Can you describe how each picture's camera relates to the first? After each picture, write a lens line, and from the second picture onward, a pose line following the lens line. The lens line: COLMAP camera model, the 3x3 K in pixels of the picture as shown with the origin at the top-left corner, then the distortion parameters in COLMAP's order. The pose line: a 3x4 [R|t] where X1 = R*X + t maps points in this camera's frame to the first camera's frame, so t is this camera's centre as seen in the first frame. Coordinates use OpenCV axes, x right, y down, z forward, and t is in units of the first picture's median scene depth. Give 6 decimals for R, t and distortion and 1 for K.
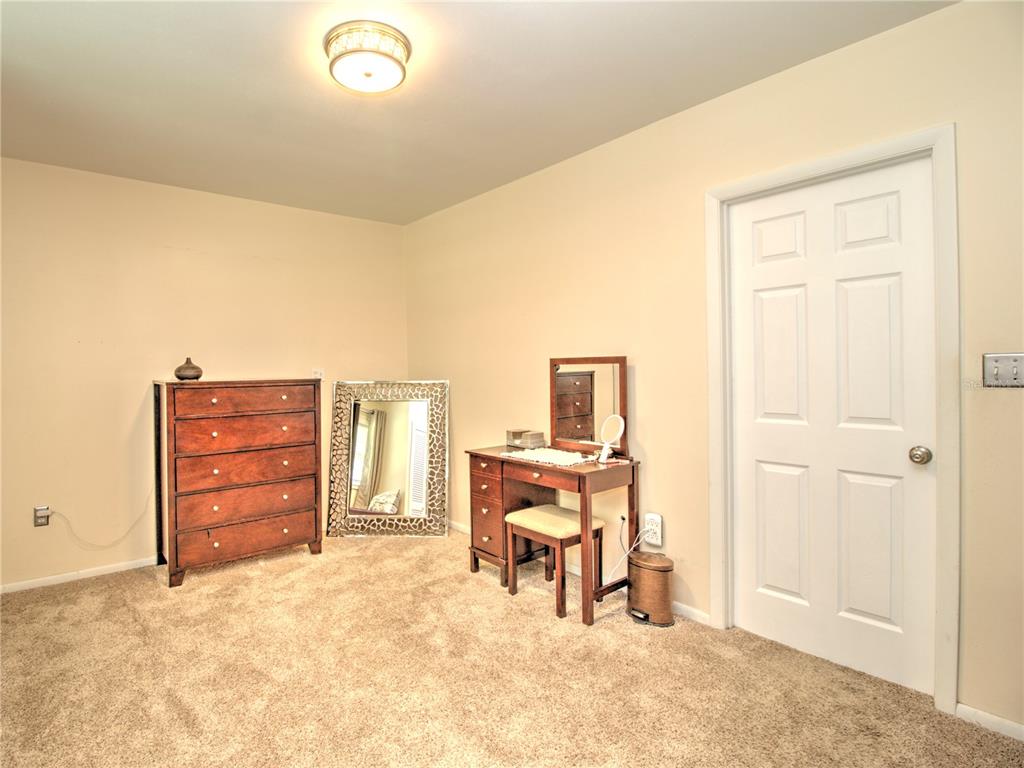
lens RADIAL K [[536.7, 0, 448.0], [0, 536.7, 375.5], [0, 0, 1]] dist [0.002480, -0.000645]
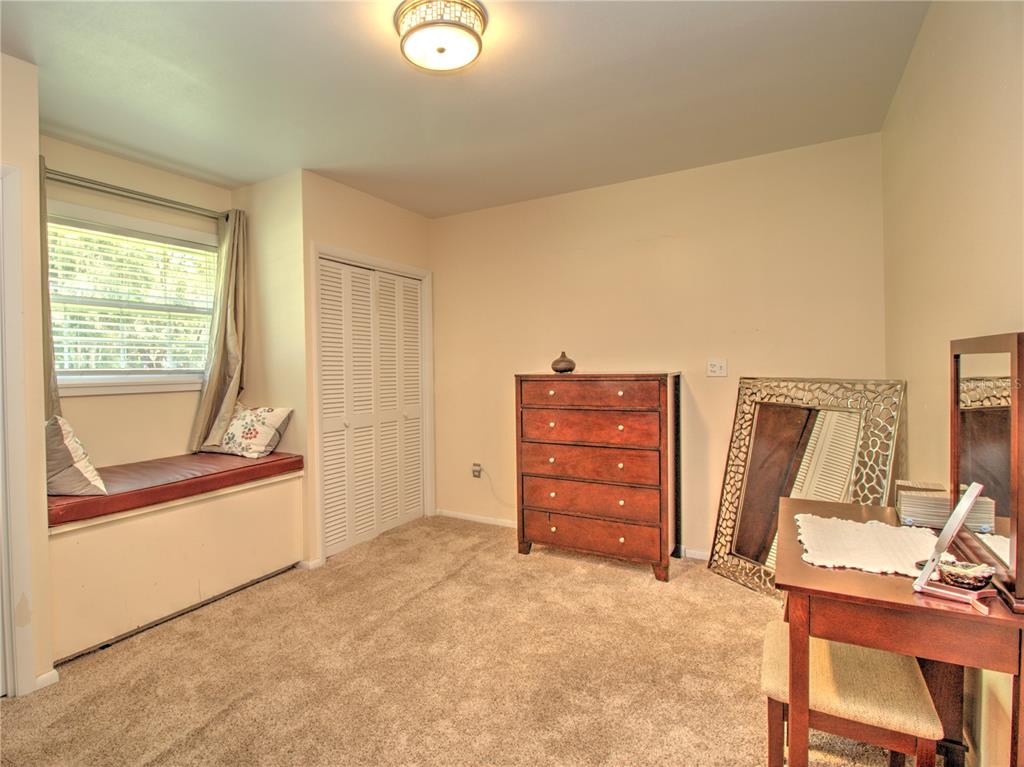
lens RADIAL K [[536.7, 0, 448.0], [0, 536.7, 375.0], [0, 0, 1]] dist [0.002480, -0.000645]
pose [[0.351900, 0.022715, -0.935762, 0.456312], [-0.001111, 0.999715, 0.023849, -0.012295], [0.936037, -0.007353, 0.351825, 0.421381]]
